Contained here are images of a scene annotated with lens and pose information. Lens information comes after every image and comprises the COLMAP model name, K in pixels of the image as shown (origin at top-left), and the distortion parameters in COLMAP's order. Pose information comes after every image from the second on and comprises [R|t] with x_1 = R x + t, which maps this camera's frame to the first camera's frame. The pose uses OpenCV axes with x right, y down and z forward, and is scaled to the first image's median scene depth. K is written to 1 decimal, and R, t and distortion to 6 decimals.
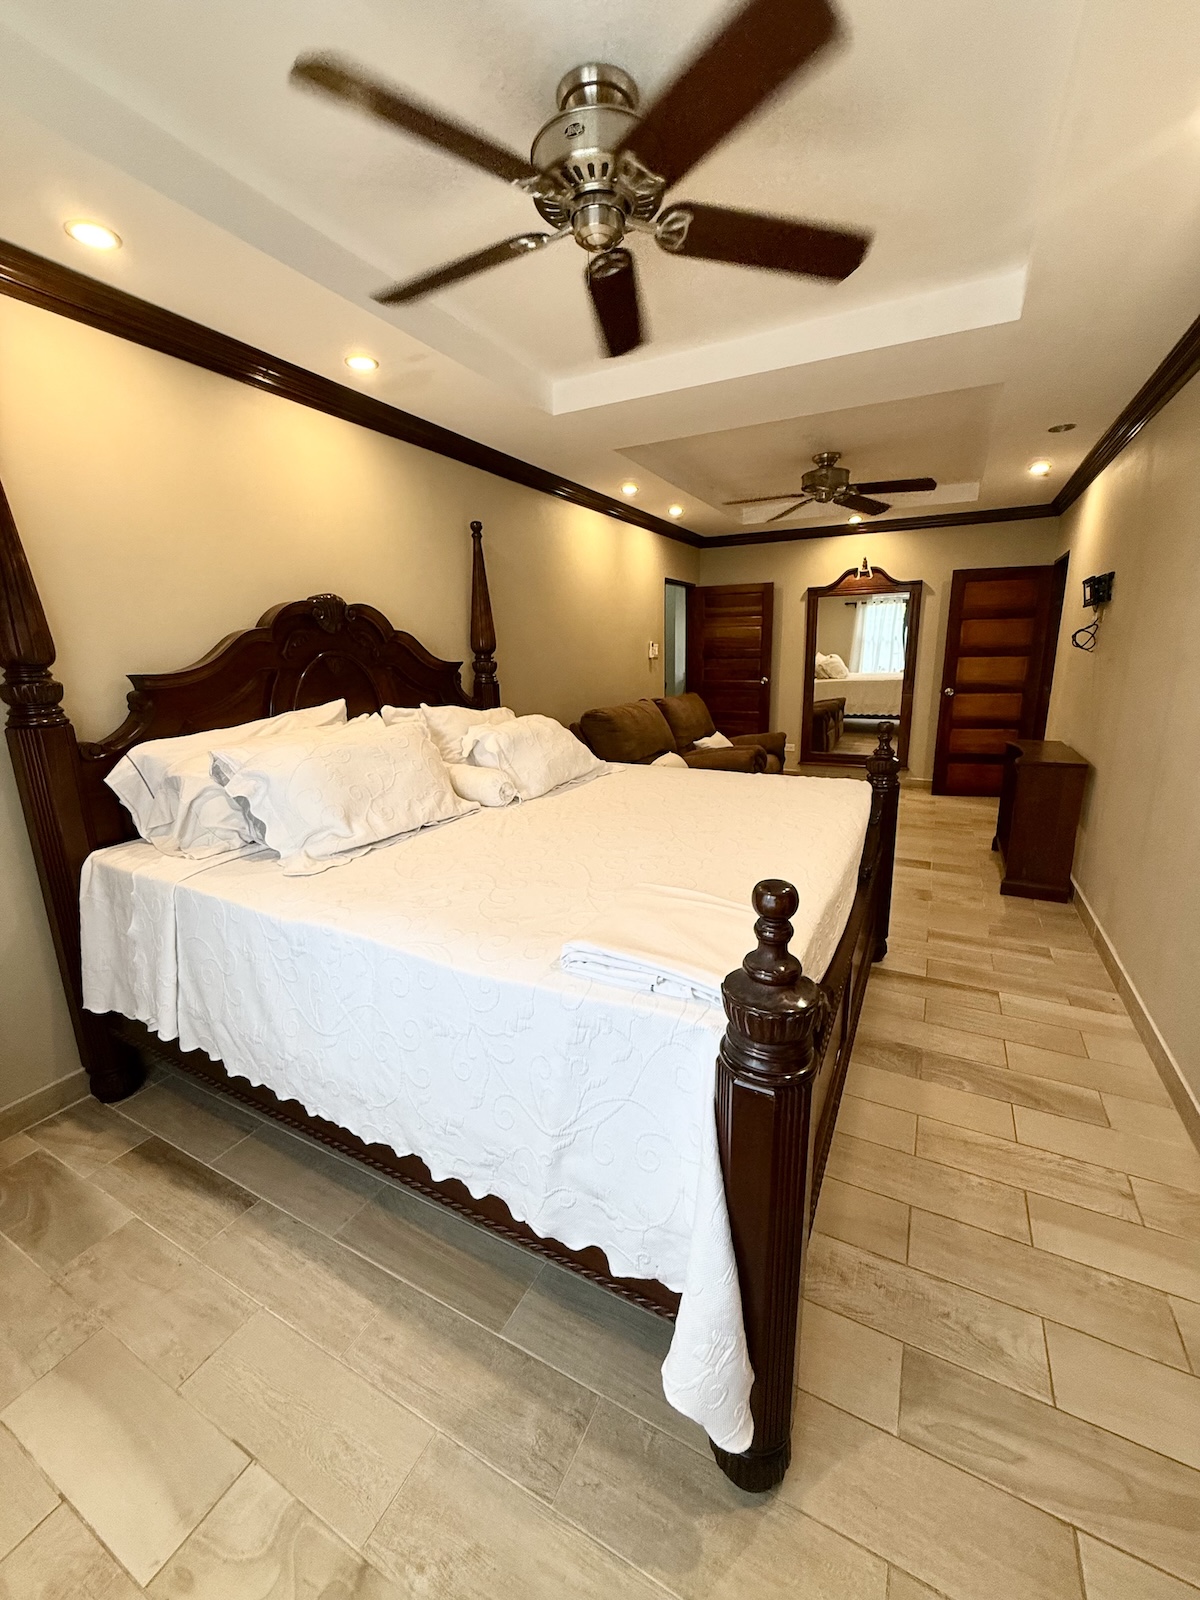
lens RADIAL K [[637.1, 0, 605.2], [0, 637.1, 793.2], [0, 0, 1]] dist [-0.001505, 0.000640]
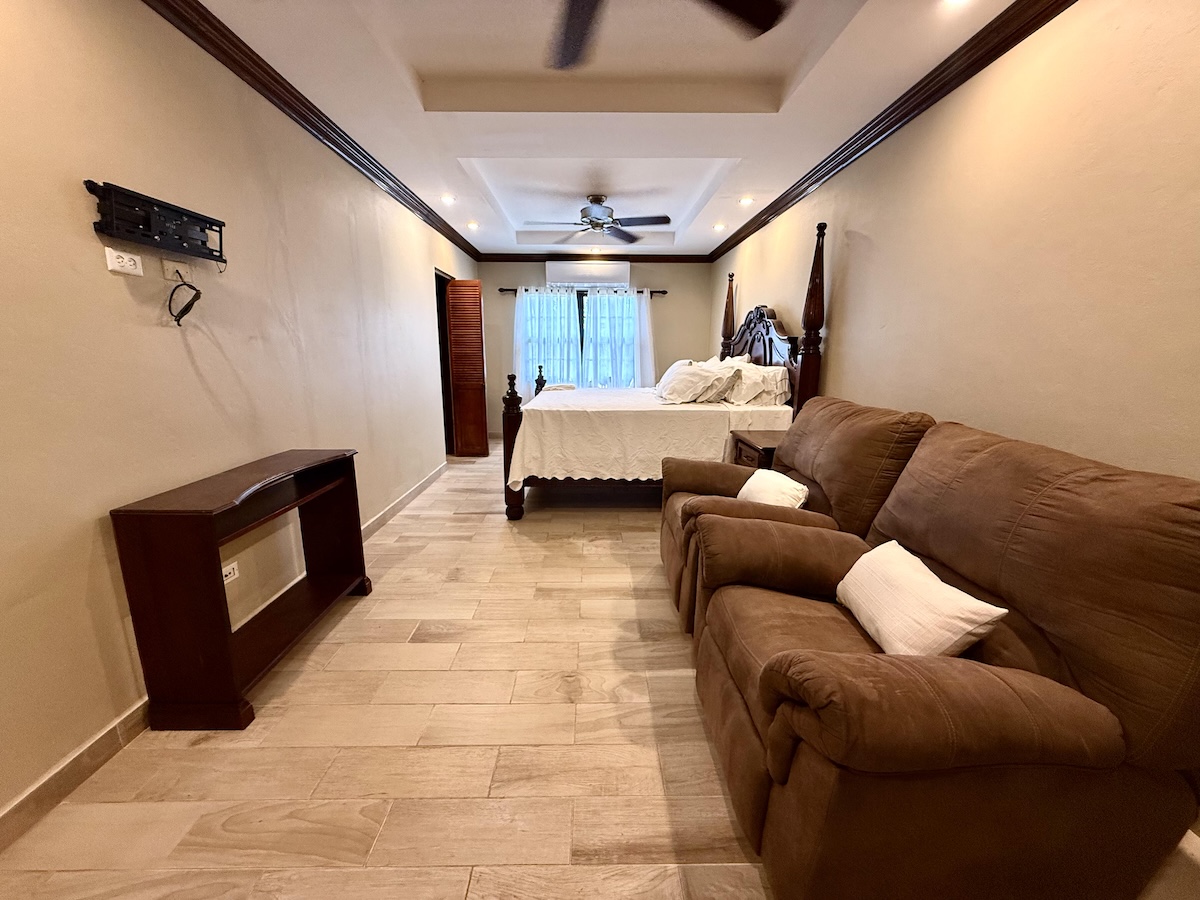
lens RADIAL K [[477.8, 0, 601.6], [0, 477.8, 453.0], [0, 0, 1]] dist [-0.001505, 0.000640]
pose [[-0.876026, 0.119603, -0.467197, 0.767188], [-0.085054, 0.915257, 0.393789, -0.401192], [0.474704, 0.384707, -0.791617, 1.996825]]
